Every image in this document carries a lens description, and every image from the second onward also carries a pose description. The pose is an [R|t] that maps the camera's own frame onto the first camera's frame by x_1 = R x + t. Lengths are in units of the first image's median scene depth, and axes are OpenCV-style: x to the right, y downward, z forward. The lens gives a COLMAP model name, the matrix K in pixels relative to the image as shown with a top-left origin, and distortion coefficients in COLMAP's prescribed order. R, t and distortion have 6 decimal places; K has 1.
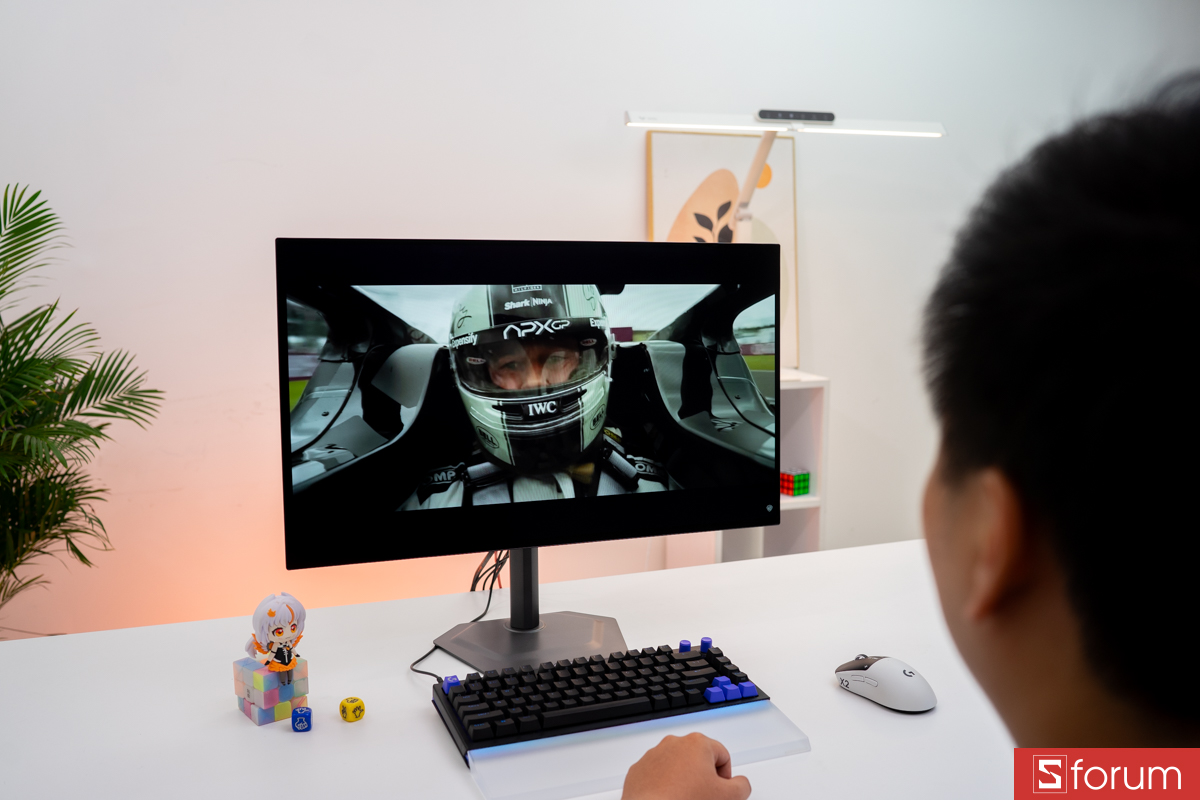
lens RADIAL K [[1149.6, 0, 600.0], [0, 1149.6, 400.0], [0, 0, 1]] dist [-0.074105, 0.025424]
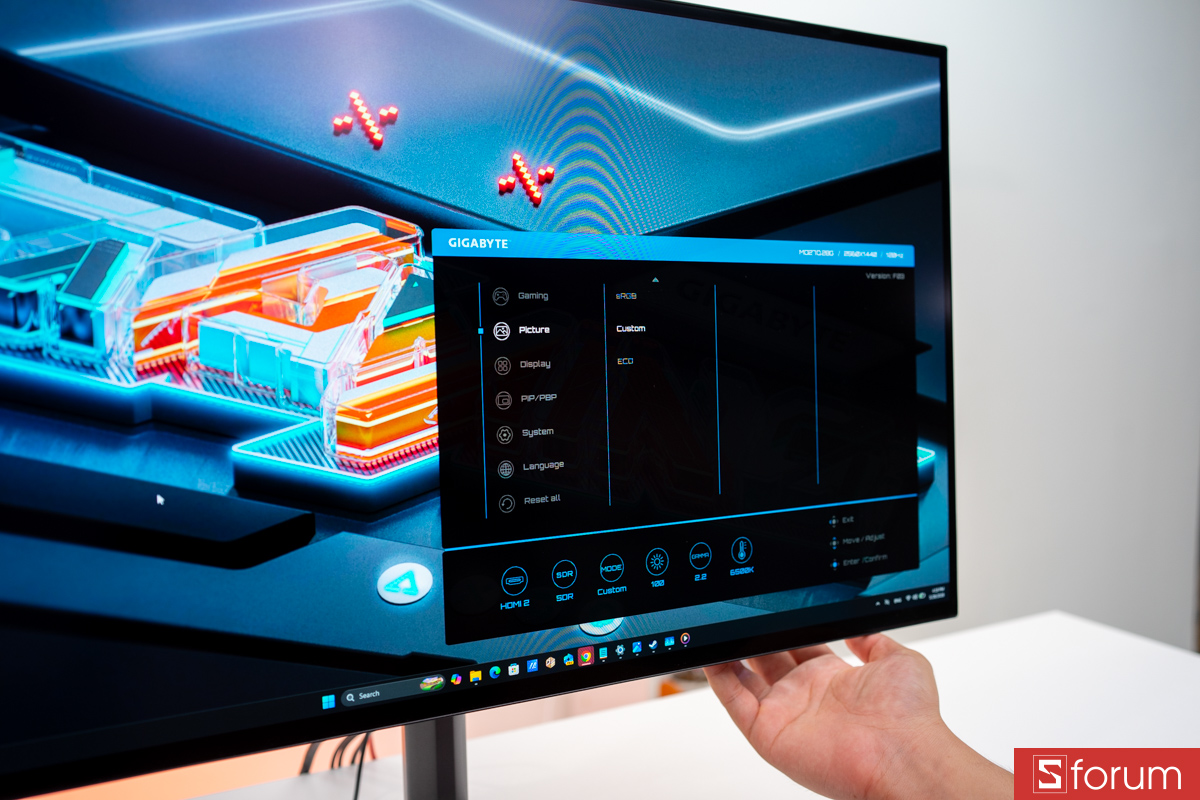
lens RADIAL K [[1137.6, 0, 581.0], [0, 1137.6, 399.3], [0, 0, 1]] dist [-0.061882, 0.091388]
pose [[0.991031, -0.022063, 0.131801, -0.079674], [0.027978, 0.998675, -0.043198, 0.038319], [-0.130673, 0.046498, 0.990335, 0.644355]]
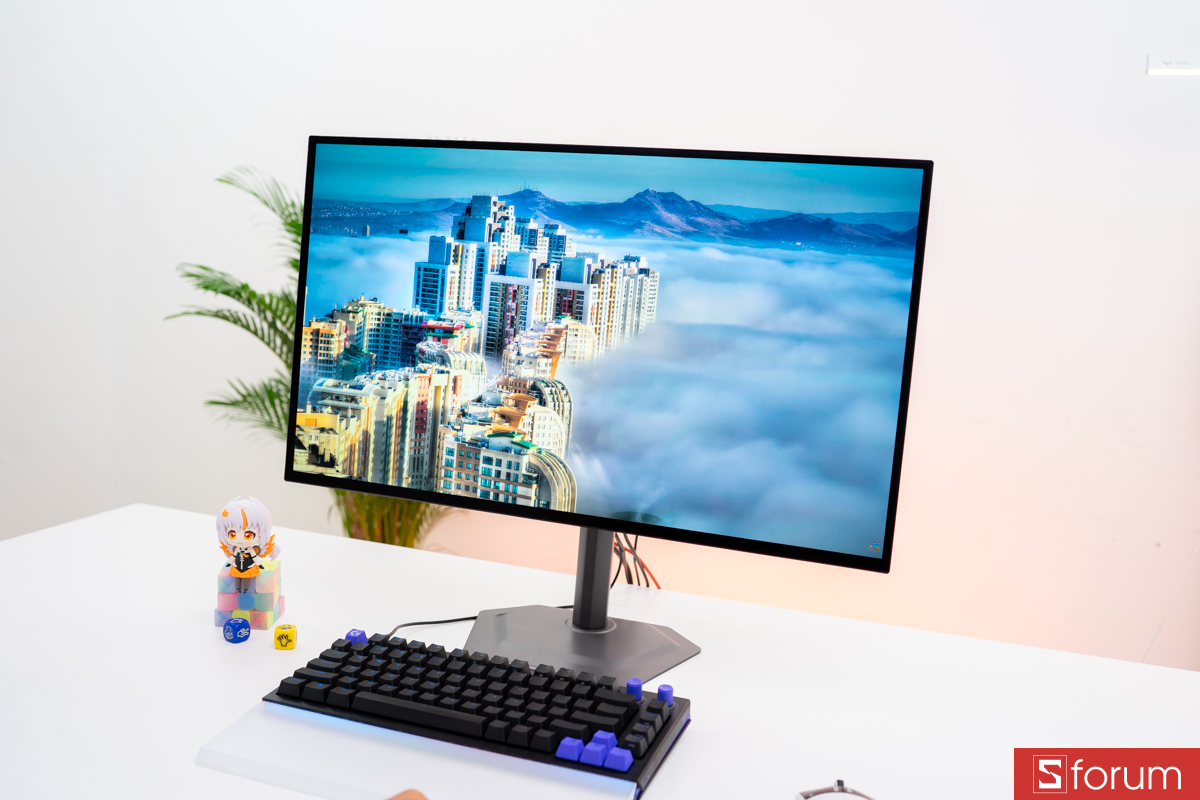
lens RADIAL K [[1149.6, 0, 600.0], [0, 1149.6, 400.0], [0, 0, 1]] dist [-0.074105, 0.025424]
pose [[0.744485, 0.127480, -0.655356, 0.552536], [-0.148138, 0.988675, 0.024032, 0.019486], [0.650997, 0.079192, 0.754938, 0.444249]]
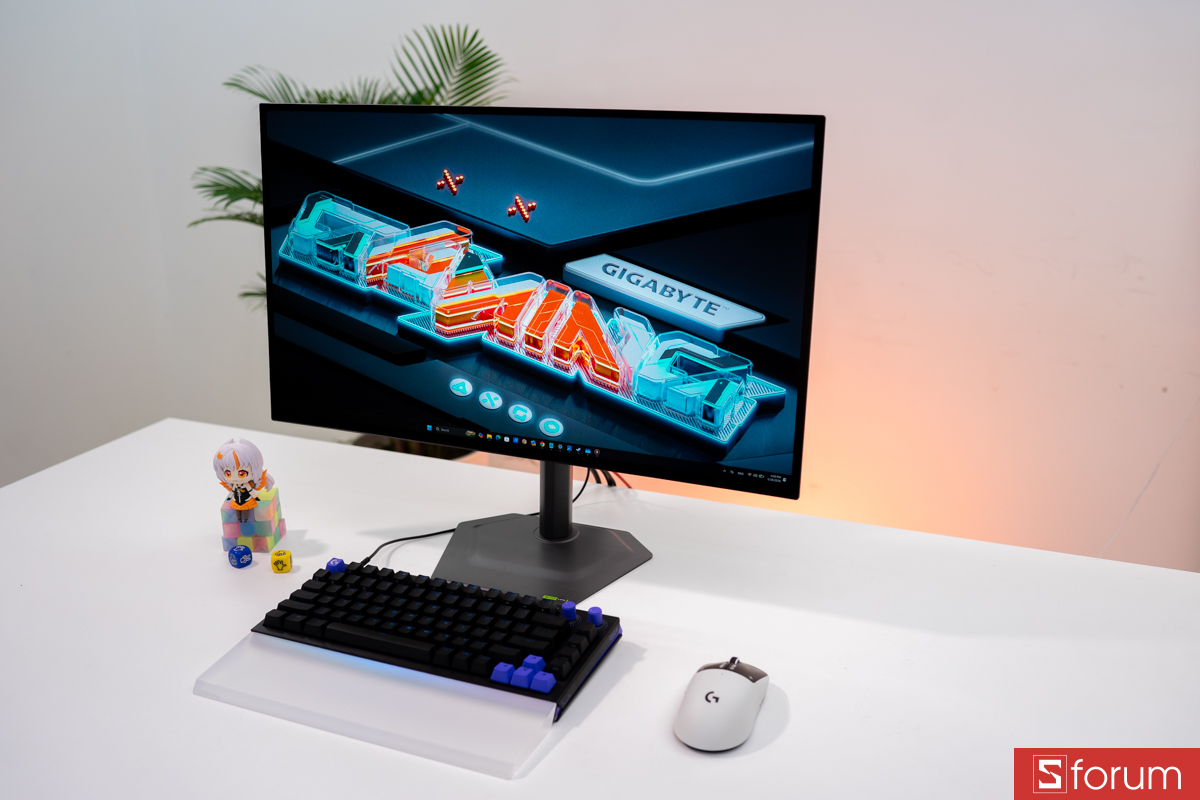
lens RADIAL K [[1159.5, 0, 600.0], [0, 1159.5, 400.0], [0, 0, 1]] dist [-0.083787, 0.023179]
pose [[0.702816, 0.199733, -0.682757, 0.679599], [-0.087672, 0.976777, 0.195498, -0.107750], [0.705949, -0.077541, 0.704005, 0.464355]]
